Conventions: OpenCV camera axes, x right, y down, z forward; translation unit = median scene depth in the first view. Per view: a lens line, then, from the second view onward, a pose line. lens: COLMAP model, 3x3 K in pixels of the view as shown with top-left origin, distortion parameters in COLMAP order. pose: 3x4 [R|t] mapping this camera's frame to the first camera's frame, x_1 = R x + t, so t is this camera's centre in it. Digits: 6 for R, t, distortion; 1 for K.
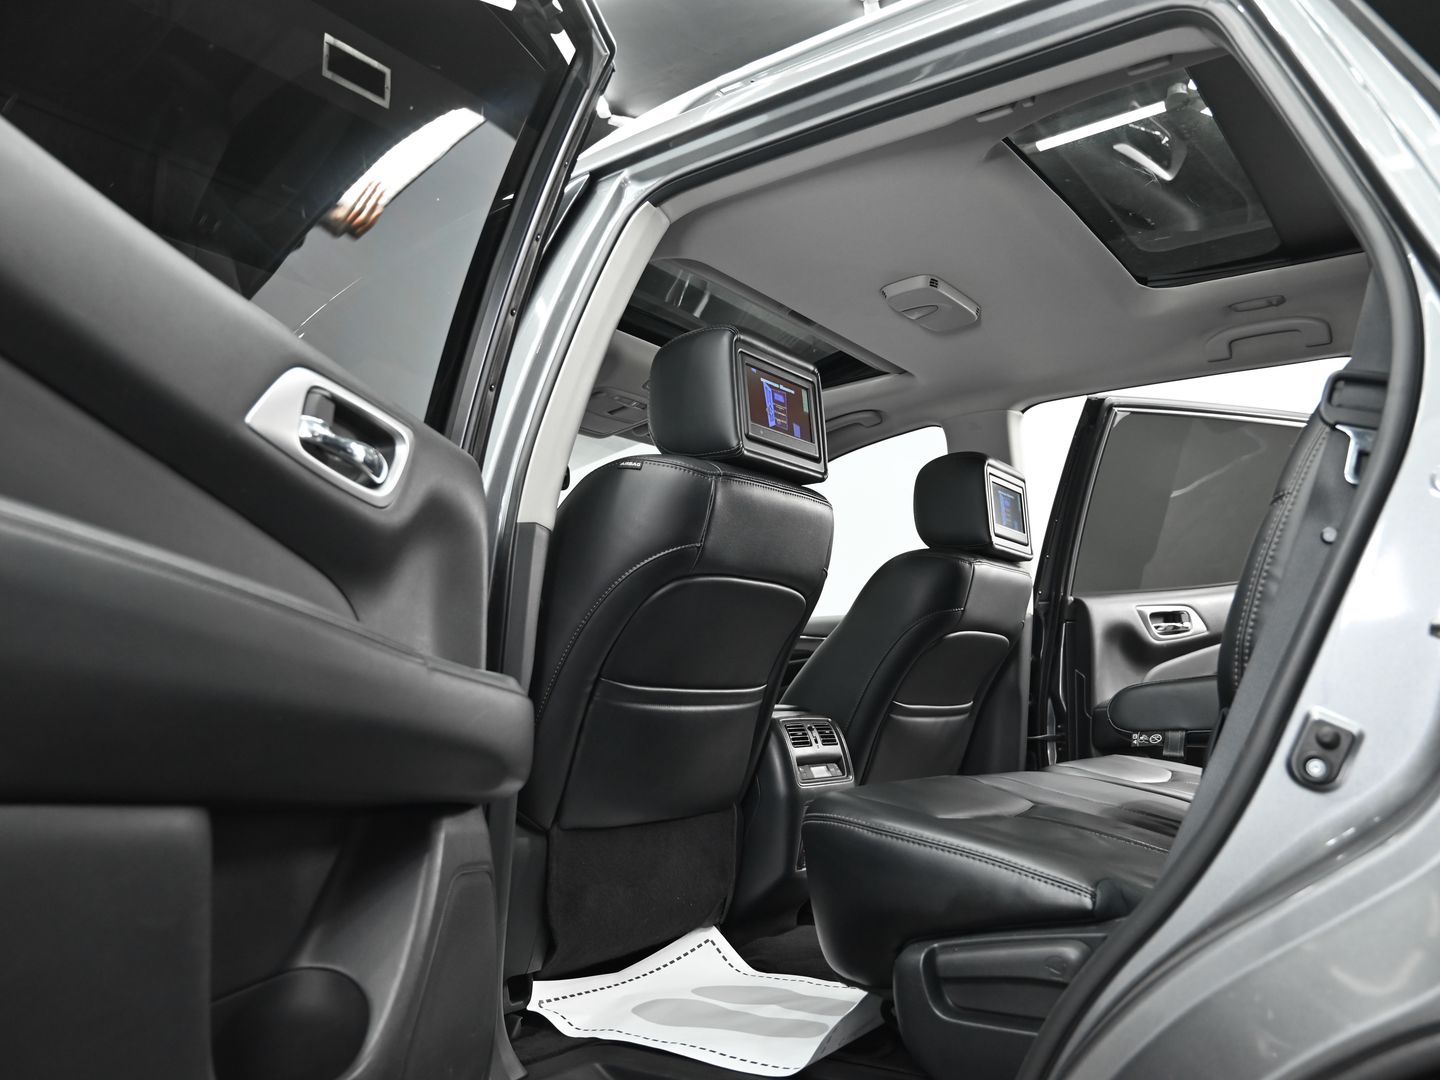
lens RADIAL K [[1041.9, 0, 719.6], [0, 1041.9, 540.1], [0, 0, 1]] dist [0.005932, -0.004466]
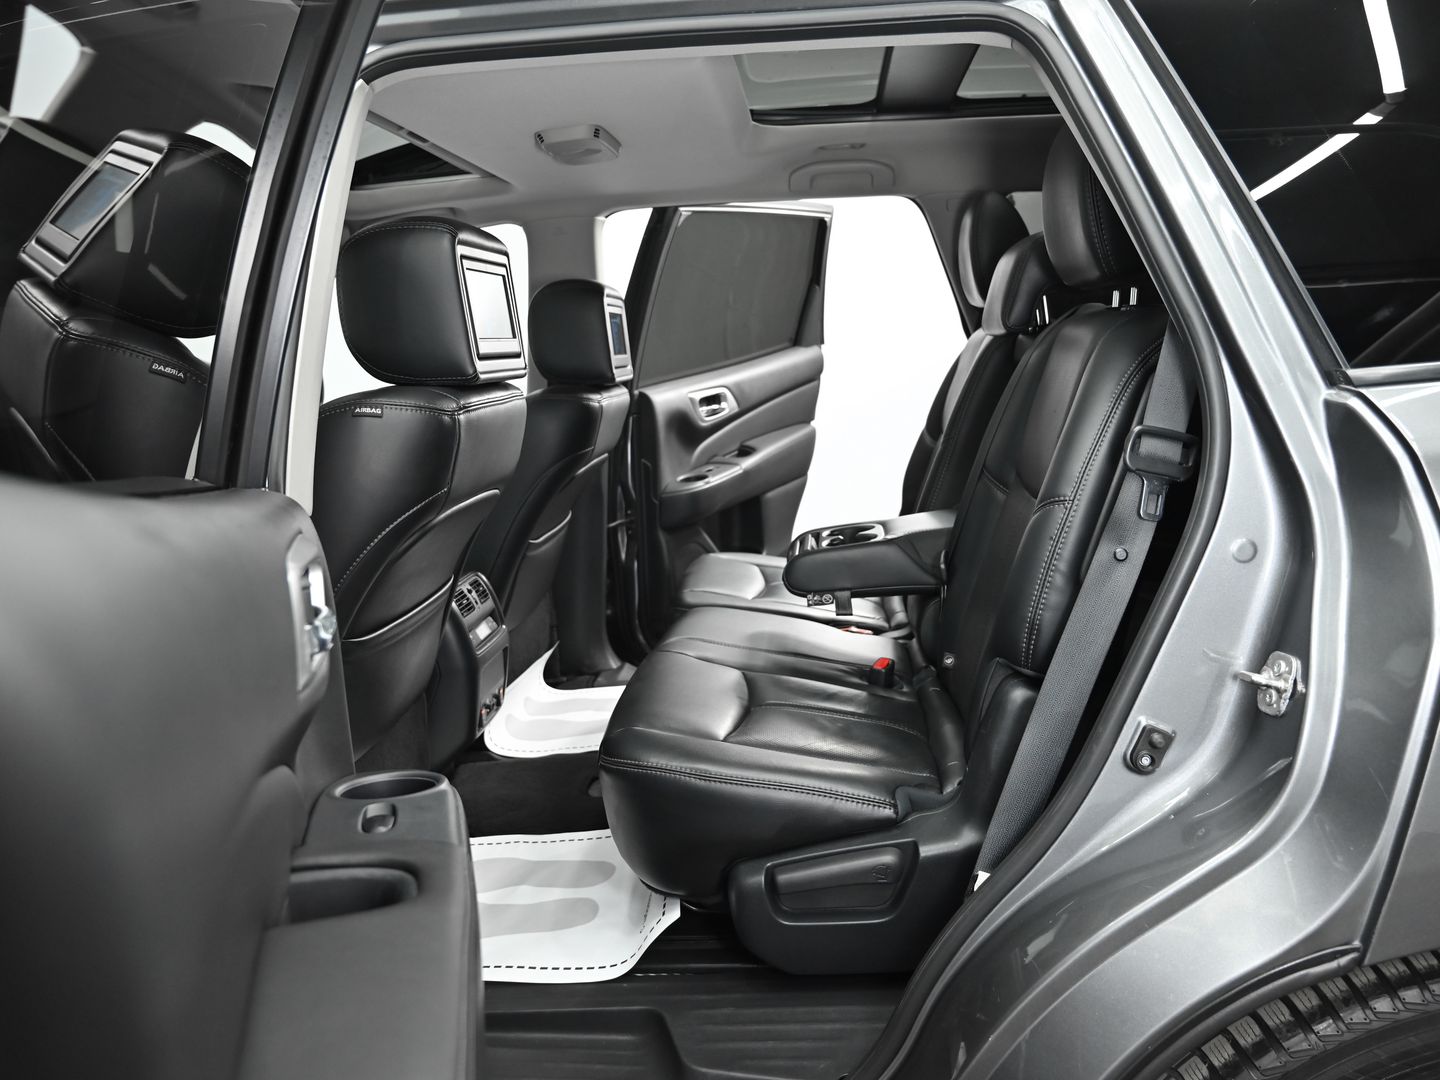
lens RADIAL K [[1041.9, 0, 719.0], [0, 1041.9, 541.0], [0, 0, 1]] dist [0.005932, -0.004466]
pose [[0.855819, -0.136732, 0.498876, -0.213957], [-0.018903, 0.955521, 0.294318, -0.173875], [-0.516930, -0.261313, 0.815168, 0.091949]]
